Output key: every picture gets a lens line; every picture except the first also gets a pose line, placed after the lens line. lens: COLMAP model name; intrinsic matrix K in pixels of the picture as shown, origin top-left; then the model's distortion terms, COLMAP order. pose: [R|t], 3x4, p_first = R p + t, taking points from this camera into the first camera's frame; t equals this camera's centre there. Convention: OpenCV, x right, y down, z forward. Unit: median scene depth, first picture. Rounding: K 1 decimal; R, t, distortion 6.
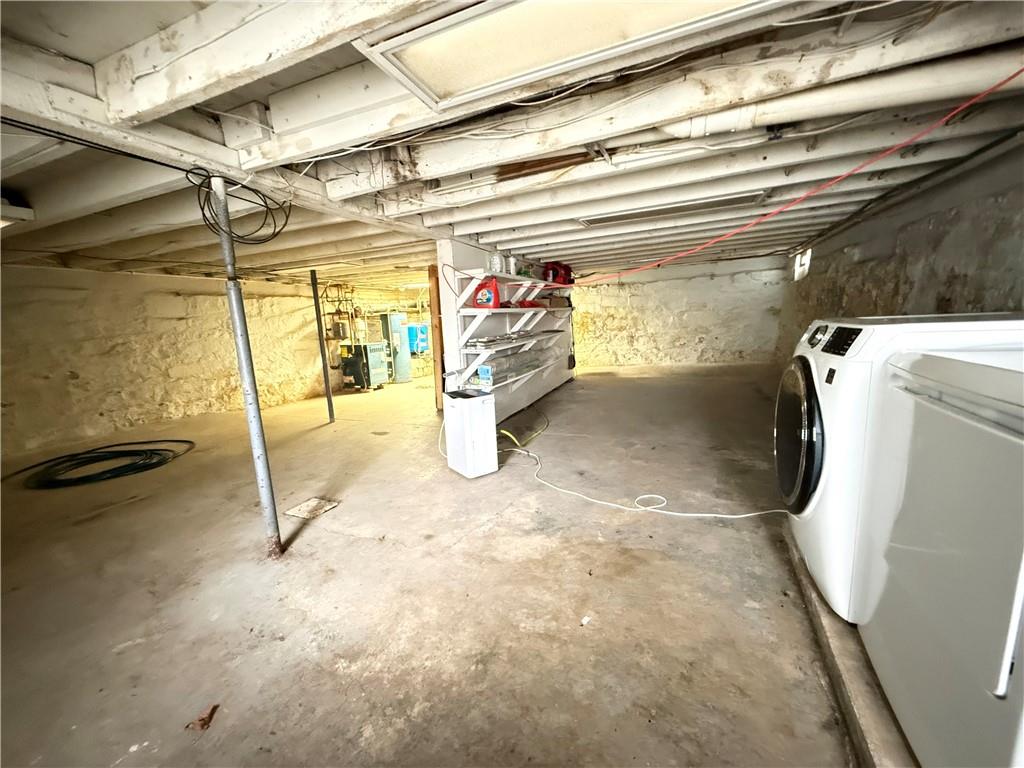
lens RADIAL K [[410.7, 0, 511.9], [0, 410.7, 382.8], [0, 0, 1]] dist [0.000244, 0.000147]
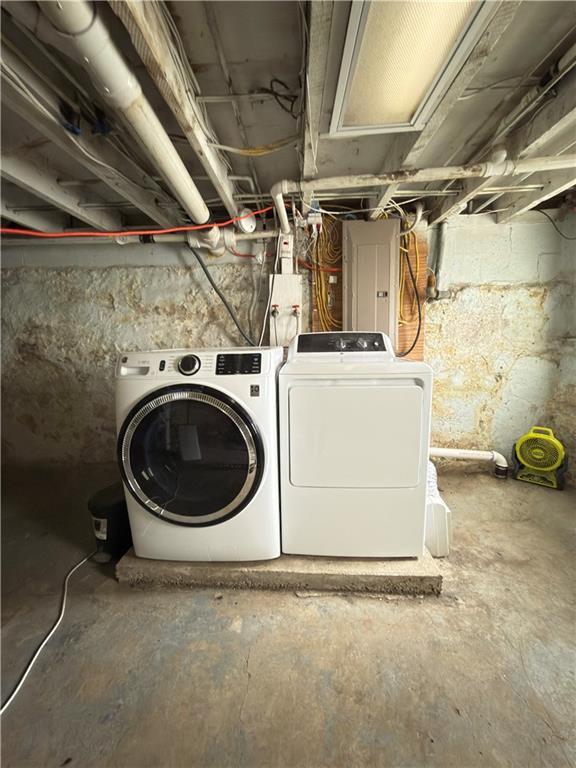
lens RADIAL K [[308.0, 0, 288.0], [0, 308.0, 384.0], [0, 0, 1]] dist [0.000244, 0.000147]
pose [[-0.361676, -0.072626, 0.929471, -0.121544], [0.183972, 0.971798, 0.147521, -0.126567], [-0.913972, 0.224351, -0.338115, 0.968992]]
